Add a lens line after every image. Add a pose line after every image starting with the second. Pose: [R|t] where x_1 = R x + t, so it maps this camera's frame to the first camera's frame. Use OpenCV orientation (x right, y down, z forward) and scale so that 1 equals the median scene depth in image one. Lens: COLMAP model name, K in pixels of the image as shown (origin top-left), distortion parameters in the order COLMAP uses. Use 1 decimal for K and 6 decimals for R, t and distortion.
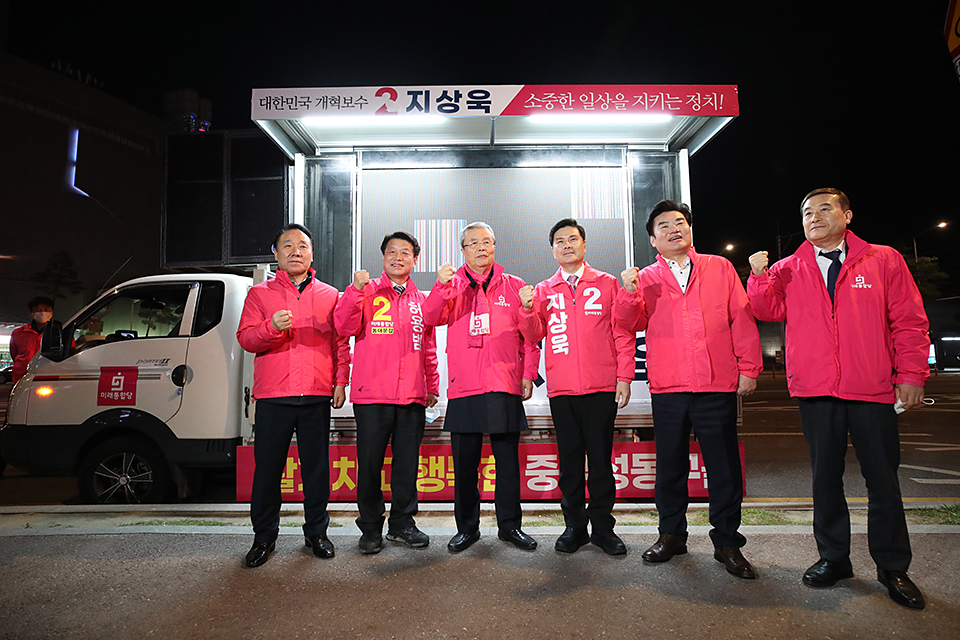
lens RADIAL K [[497.6, 0, 479.7], [0, 497.6, 316.9], [0, 0, 1]] dist [-0.026472, 0.004966]
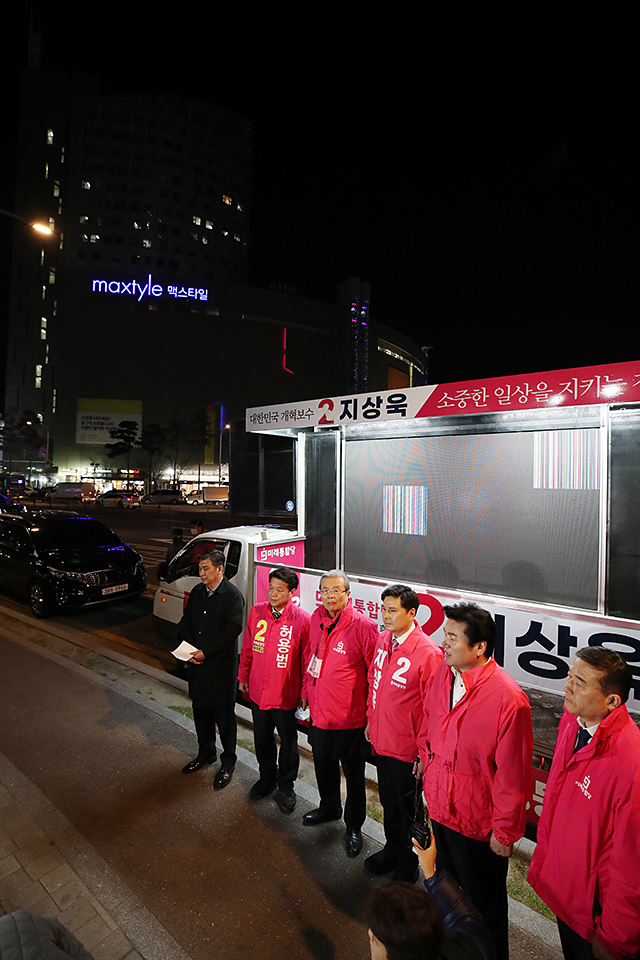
lens RADIAL K [[438.4, 0, 319.8], [0, 438.4, 483.8], [0, 0, 1]] dist [-0.014070, 0.003237]
pose [[0.809225, 0.016286, -0.587273, 0.420626], [0.026106, 0.997632, 0.063638, -0.331345], [0.586919, -0.066828, 0.806883, 0.132880]]
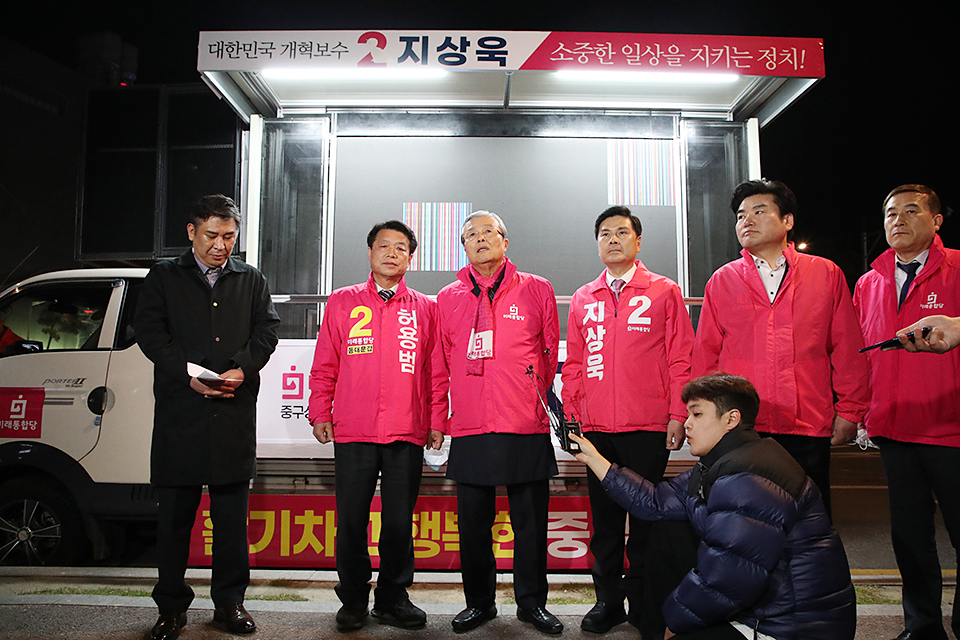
lens RADIAL K [[649.3, 0, 484.7], [0, 649.3, 325.0], [0, 0, 1]] dist [-0.059019, 0.019372]
pose [[0.999856, 0.015187, 0.007630, -0.013997], [-0.015120, 0.999847, -0.008758, 0.000658], [-0.007762, 0.008641, 0.999933, 0.000713]]
